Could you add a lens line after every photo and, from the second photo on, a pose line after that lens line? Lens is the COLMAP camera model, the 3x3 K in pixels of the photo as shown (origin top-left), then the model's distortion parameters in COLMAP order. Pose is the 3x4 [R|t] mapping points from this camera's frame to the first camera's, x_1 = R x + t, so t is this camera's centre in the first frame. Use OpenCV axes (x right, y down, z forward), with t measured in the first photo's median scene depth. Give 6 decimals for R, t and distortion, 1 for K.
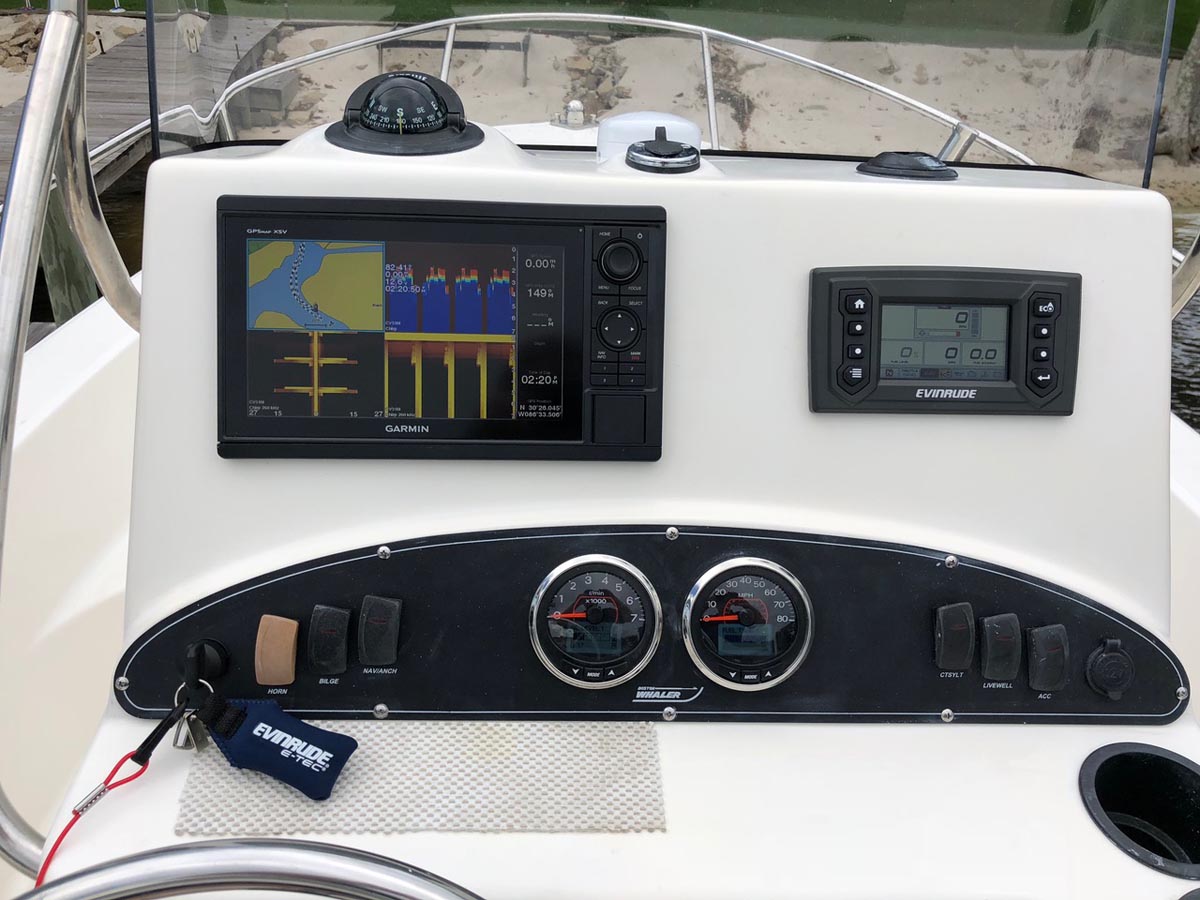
lens RADIAL K [[987.1, 0, 604.1], [0, 987.1, 448.1], [0, 0, 1]] dist [0.008802, -0.008666]
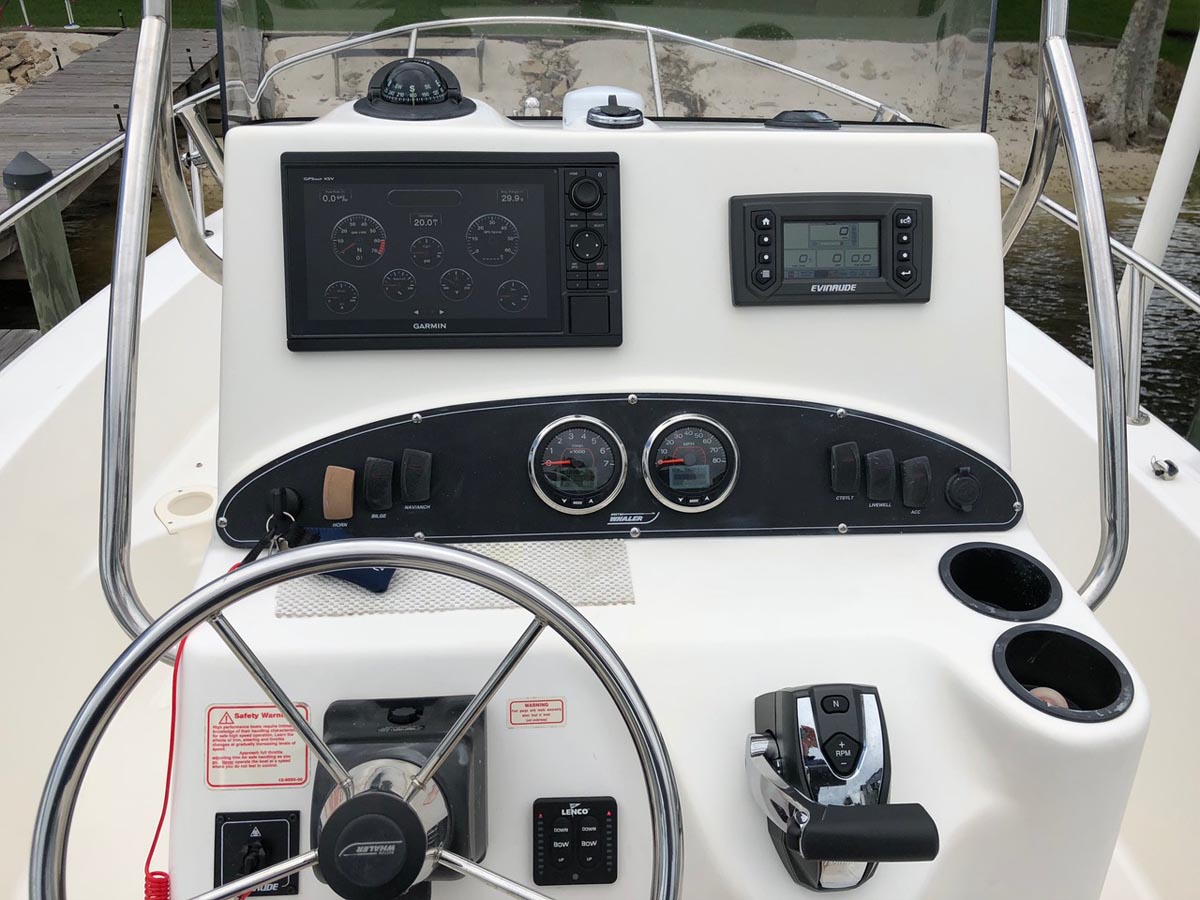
lens RADIAL K [[979.8, 0, 600.0], [0, 979.8, 450.0], [0, 0, 1]] dist [0.043871, -0.063596]
pose [[0.998894, -0.037152, 0.028813, -0.015224], [0.037185, 0.999308, -0.000589, 0.152743], [-0.028771, 0.001659, 0.999585, -0.317424]]
